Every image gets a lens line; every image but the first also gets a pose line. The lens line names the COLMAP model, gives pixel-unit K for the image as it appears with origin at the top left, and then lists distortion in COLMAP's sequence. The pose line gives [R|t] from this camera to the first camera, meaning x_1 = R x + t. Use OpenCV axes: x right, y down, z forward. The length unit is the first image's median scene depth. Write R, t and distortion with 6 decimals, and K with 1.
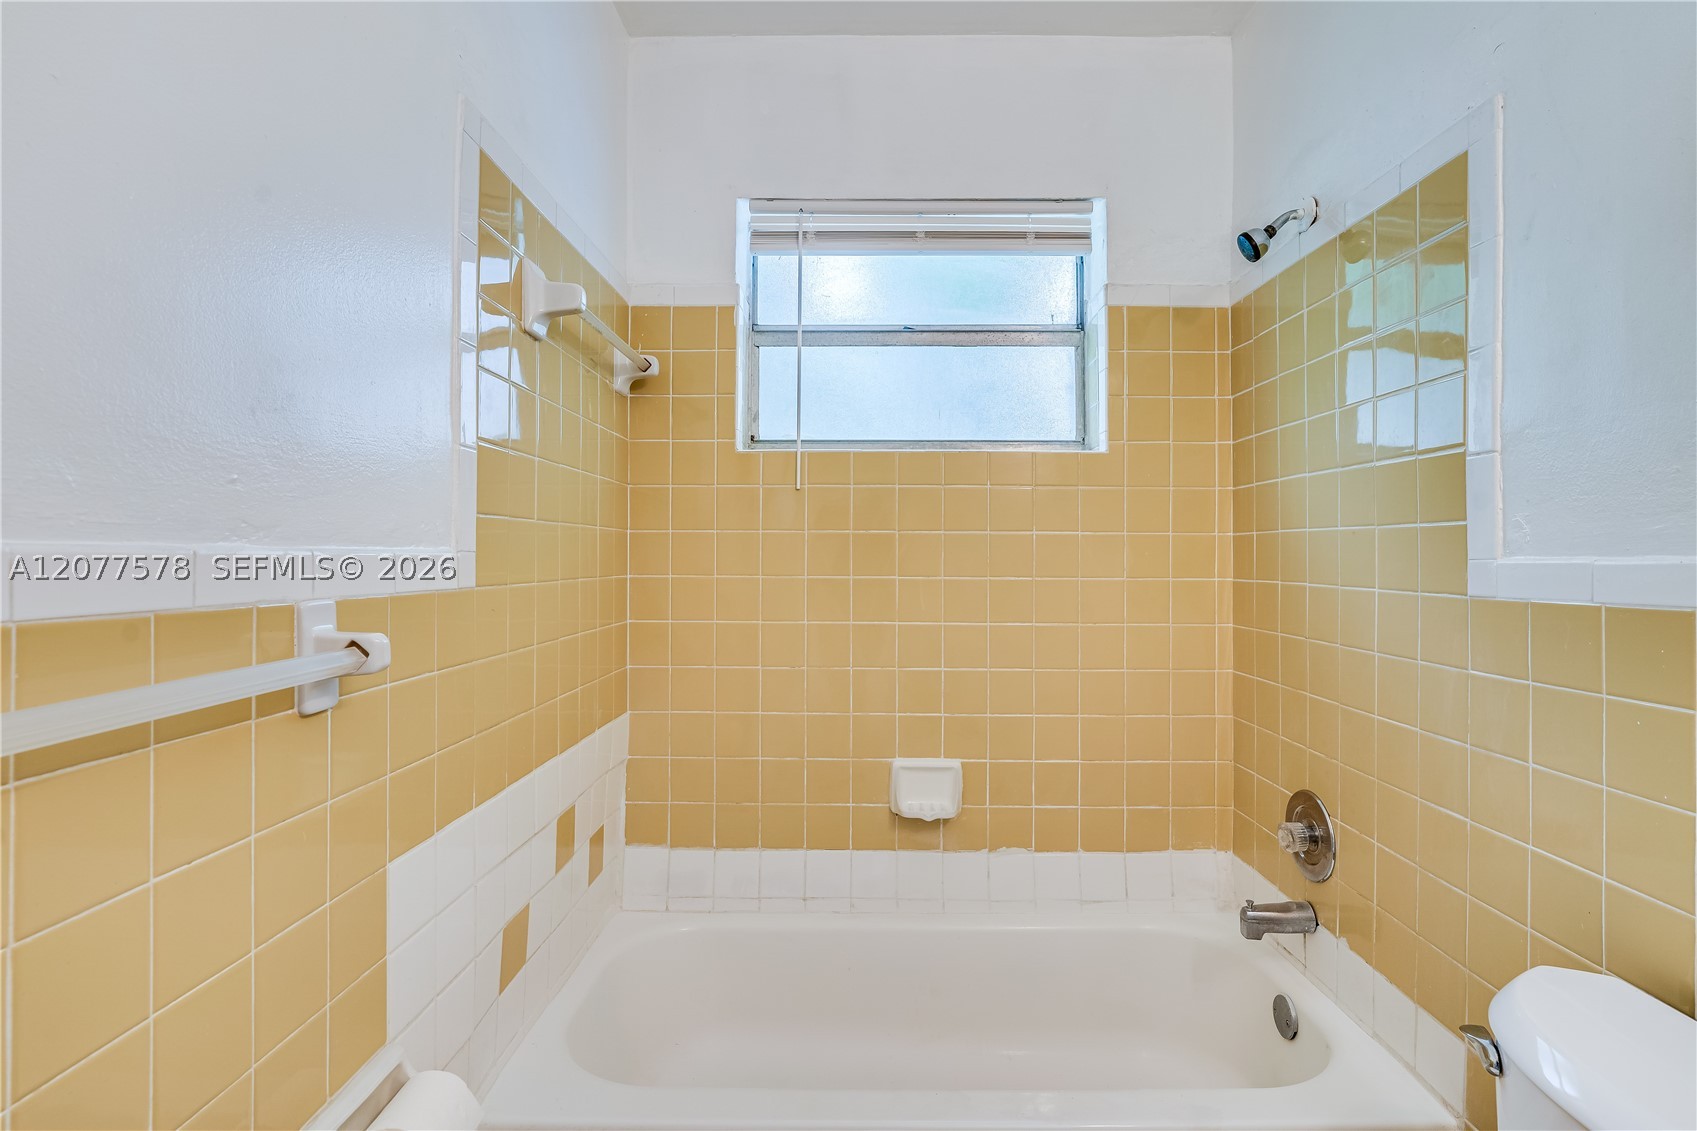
lens RADIAL K [[786.6, 0, 872.4], [0, 786.6, 552.2], [0, 0, 1]] dist [-0.013560, 0.000026]
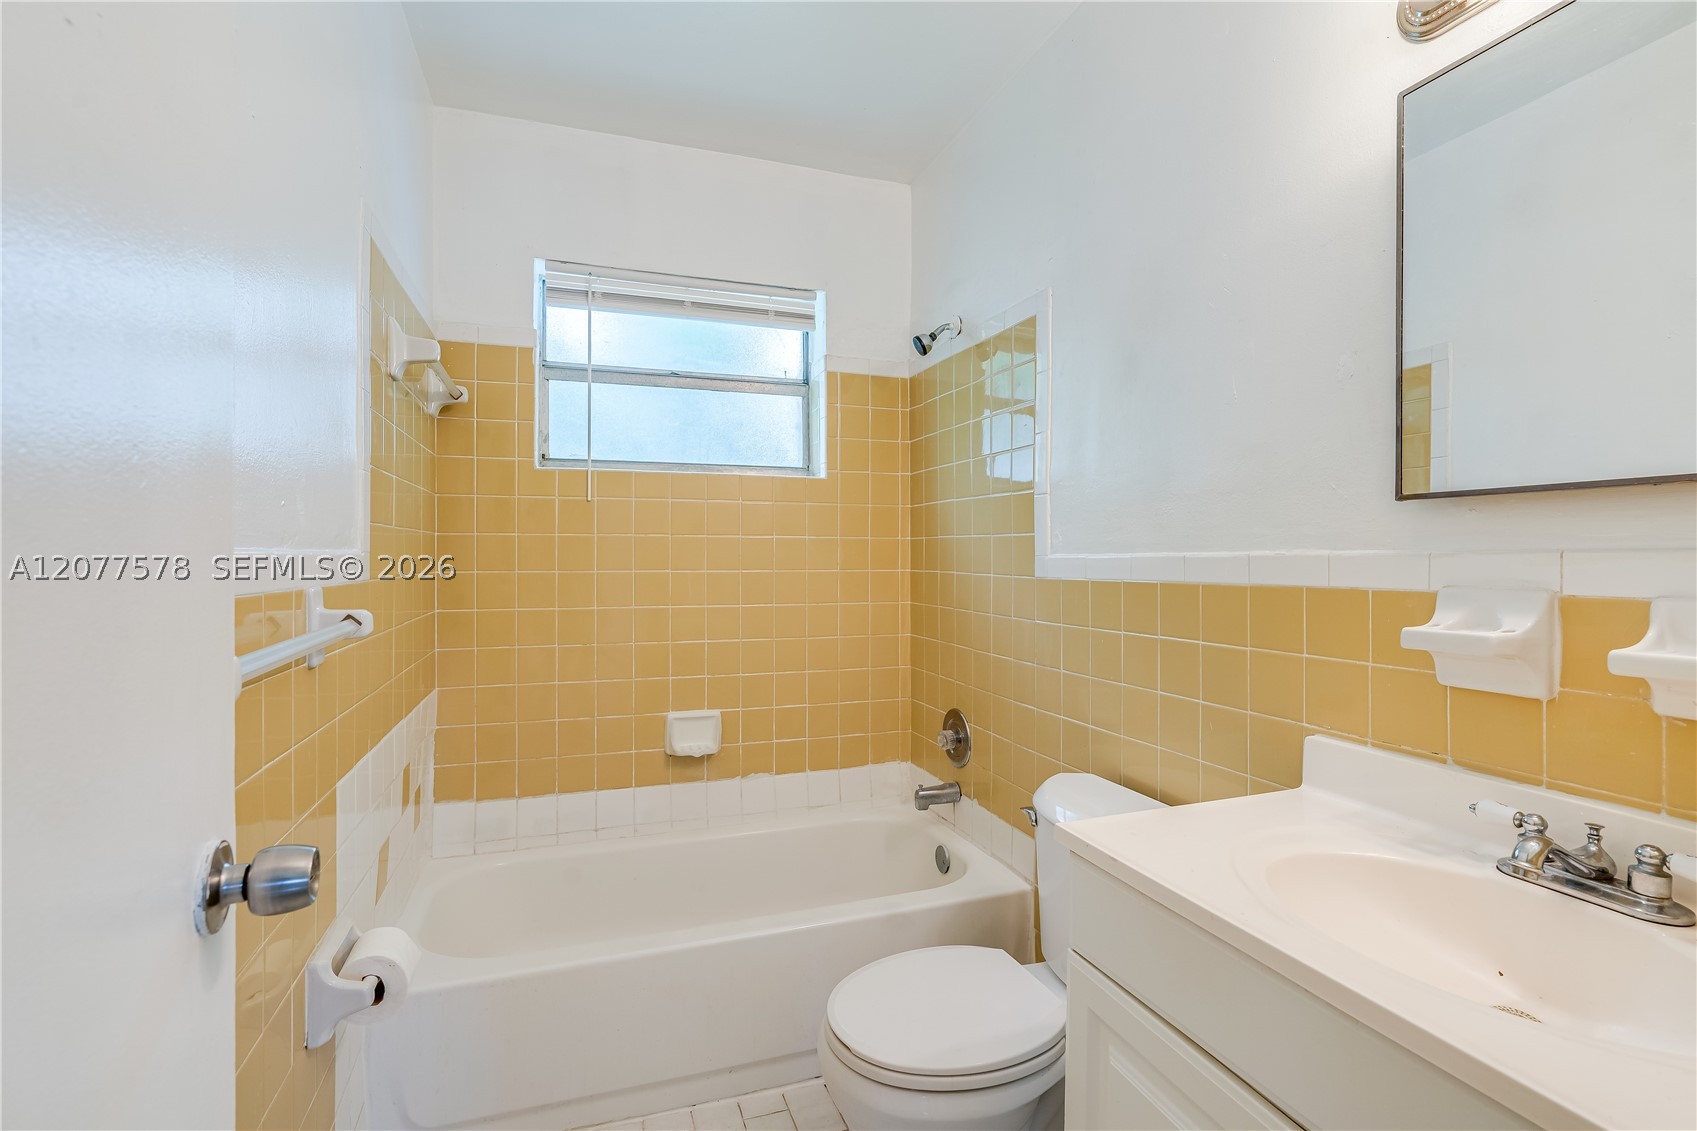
lens RADIAL K [[786.6, 0, 872.4], [0, 786.6, 552.2], [0, 0, 1]] dist [-0.013560, 0.000026]
pose [[0.930340, -0.001642, 0.366694, -0.132870], [0.000359, 0.999994, 0.003567, -0.003186], [-0.366697, -0.003187, 0.930335, -0.314599]]
